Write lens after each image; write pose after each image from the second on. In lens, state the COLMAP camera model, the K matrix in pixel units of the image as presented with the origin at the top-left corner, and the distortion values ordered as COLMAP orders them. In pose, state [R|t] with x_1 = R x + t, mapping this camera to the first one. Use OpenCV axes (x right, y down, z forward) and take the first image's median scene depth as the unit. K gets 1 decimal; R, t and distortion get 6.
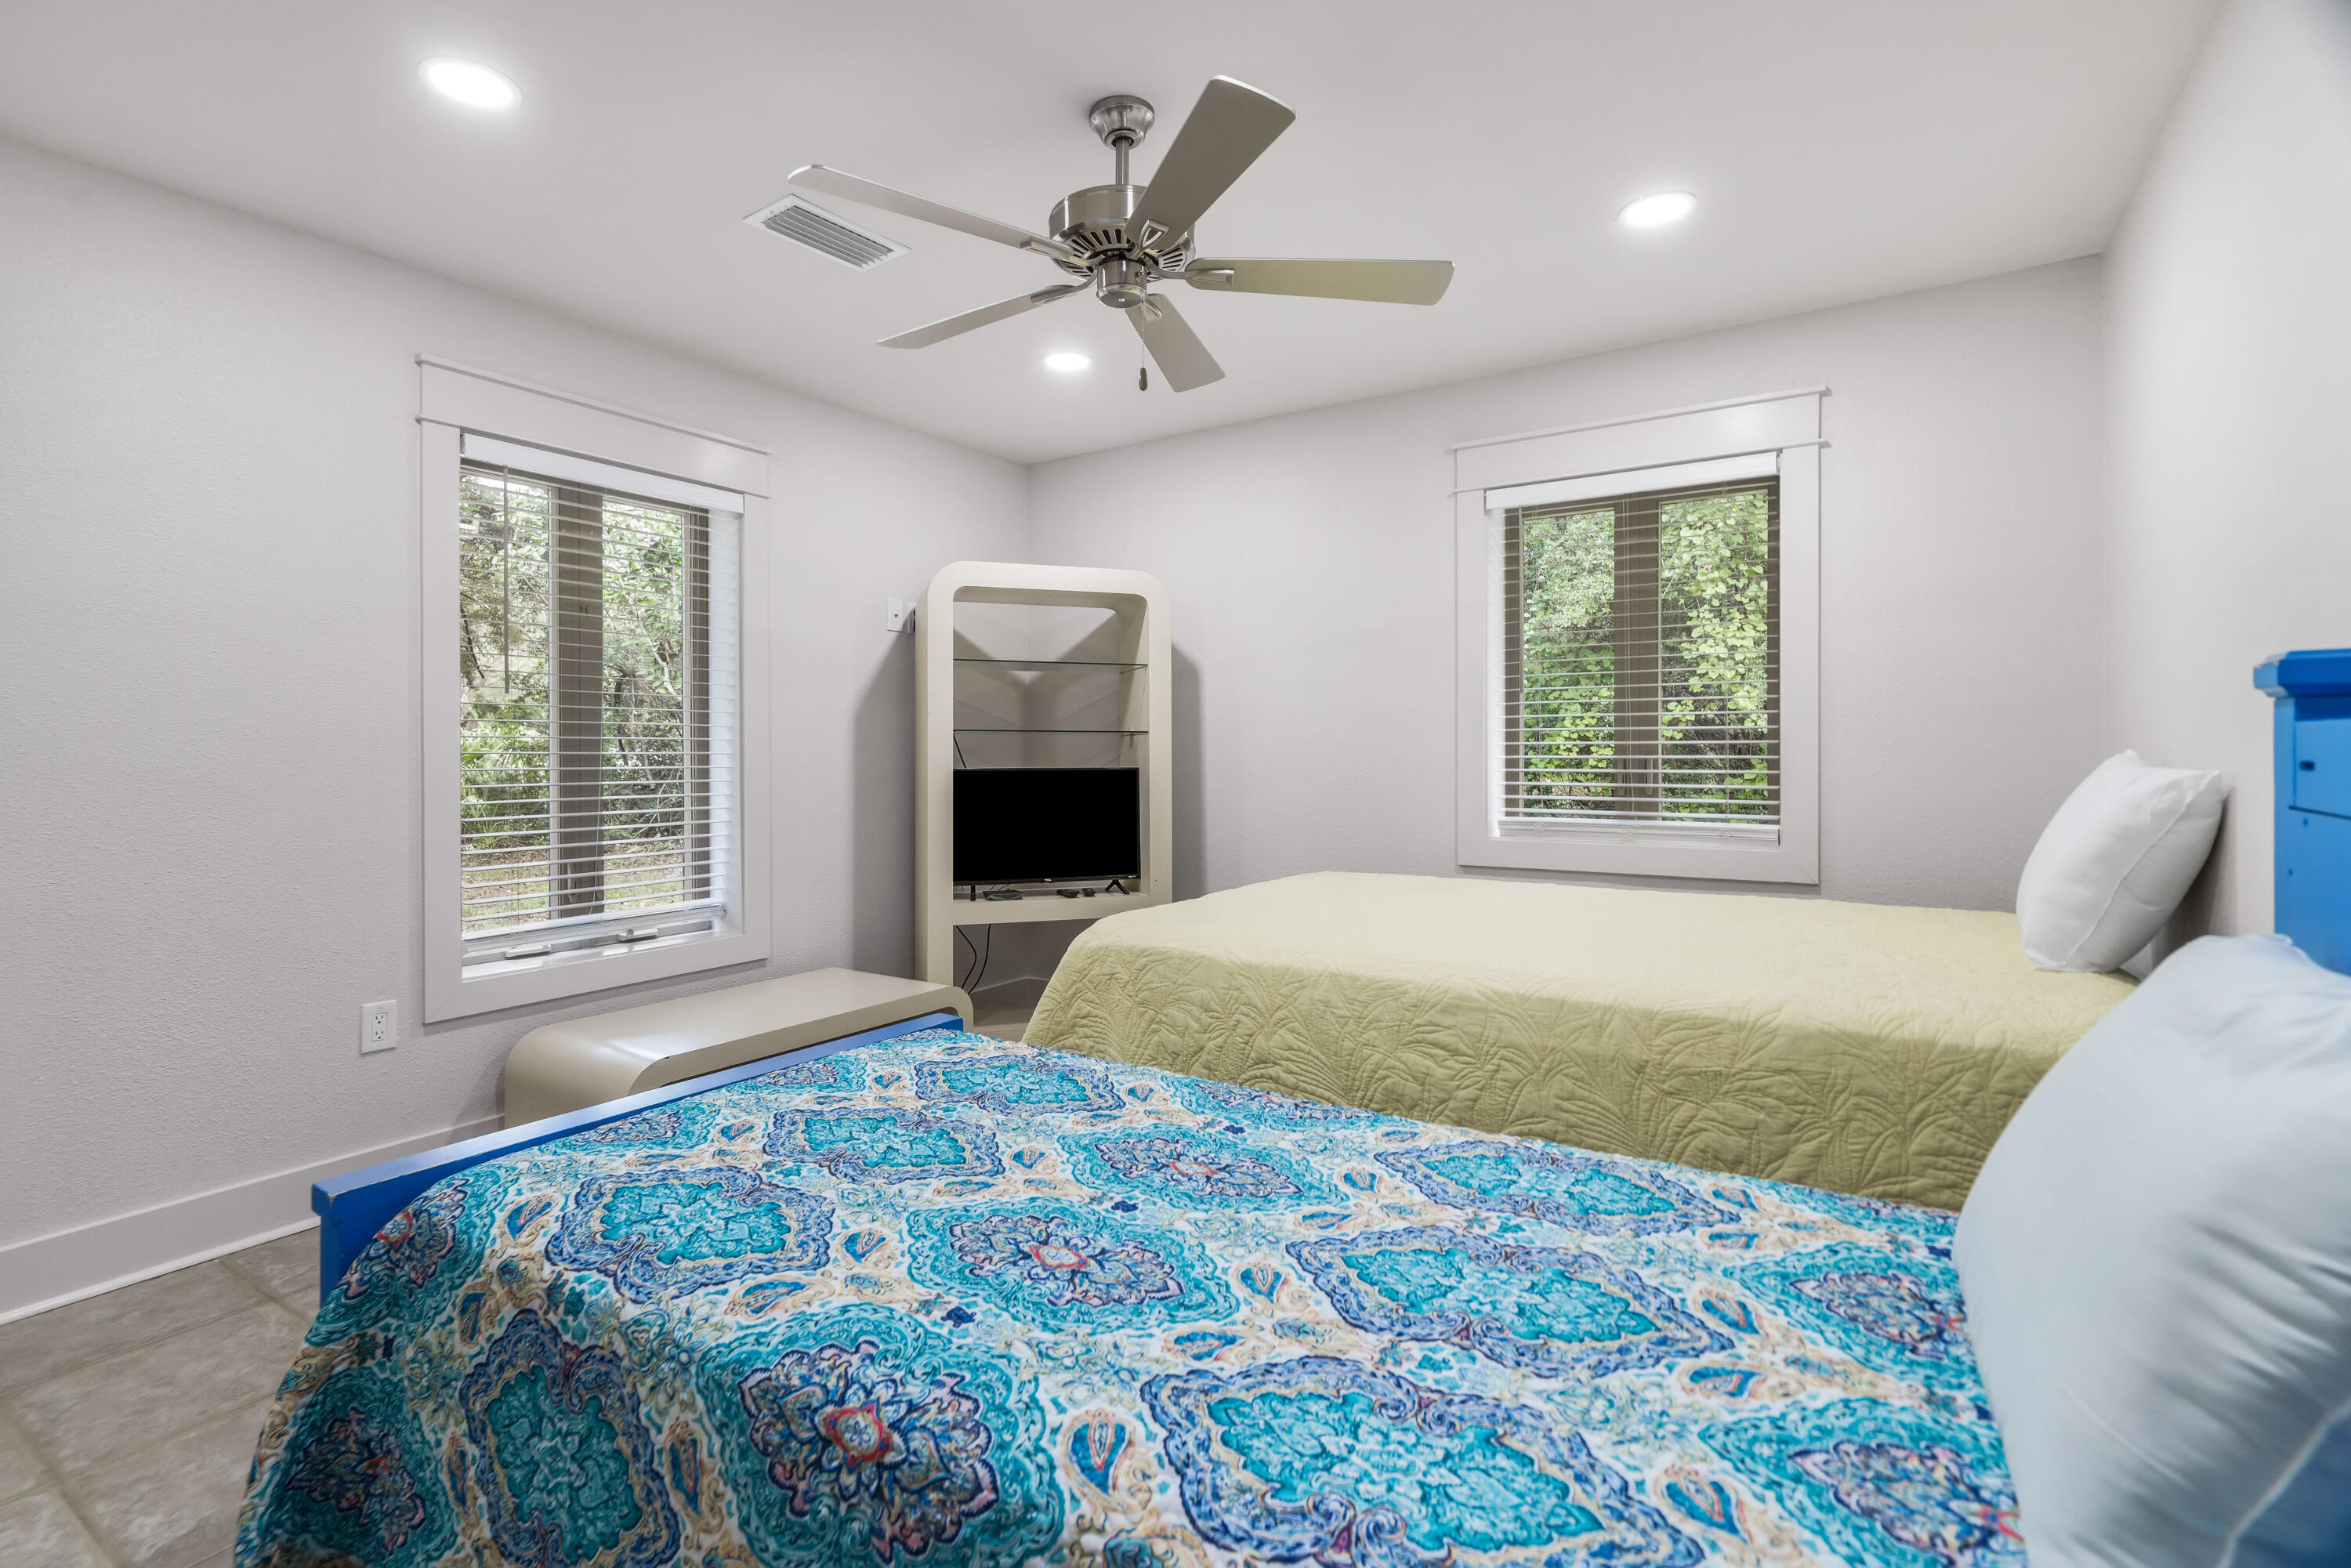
lens RADIAL K [[1105.6, 0, 1164.0], [0, 1105.6, 765.7], [0, 0, 1]] dist [-0.000051, -0.000382]
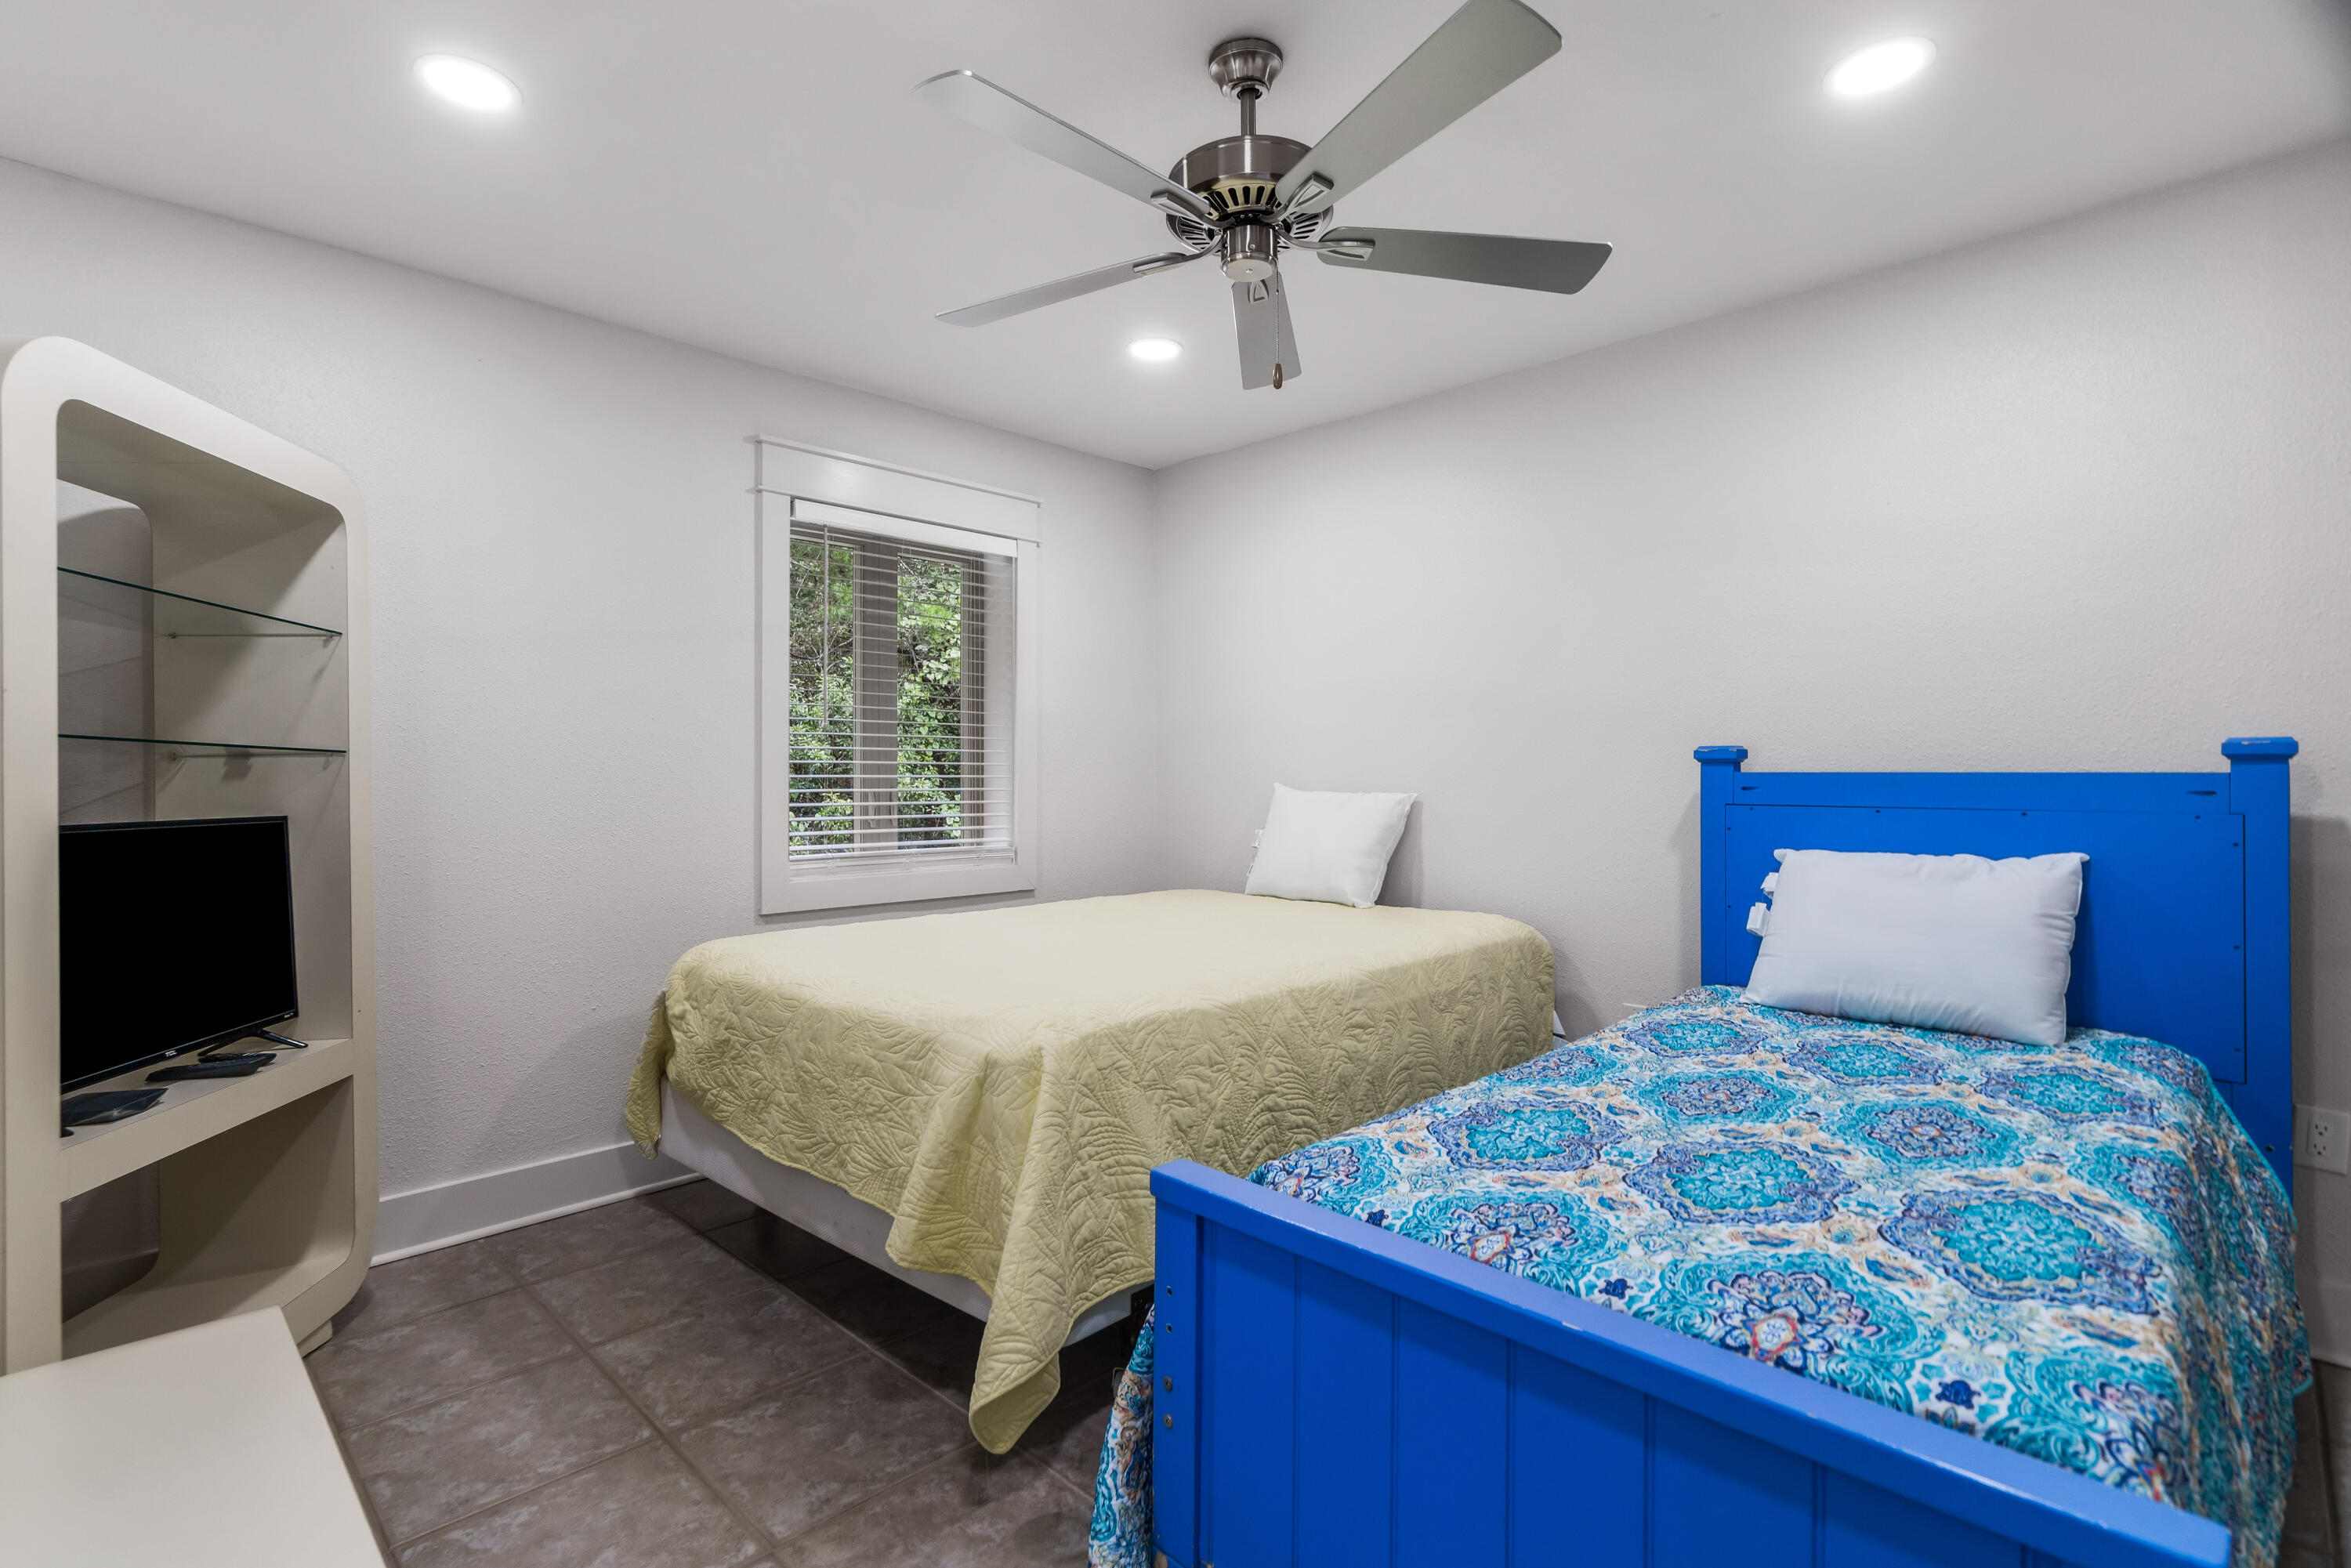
lens RADIAL K [[1080.8, 0, 1175.5], [0, 1080.8, 784.0], [0, 0, 1]] dist [-0.002626, -0.000484]
pose [[0.212162, -0.000238, 0.977234, -0.578294], [0.018180, 0.999828, -0.003704, -0.006138], [-0.977065, 0.018552, 0.212130, 0.573031]]
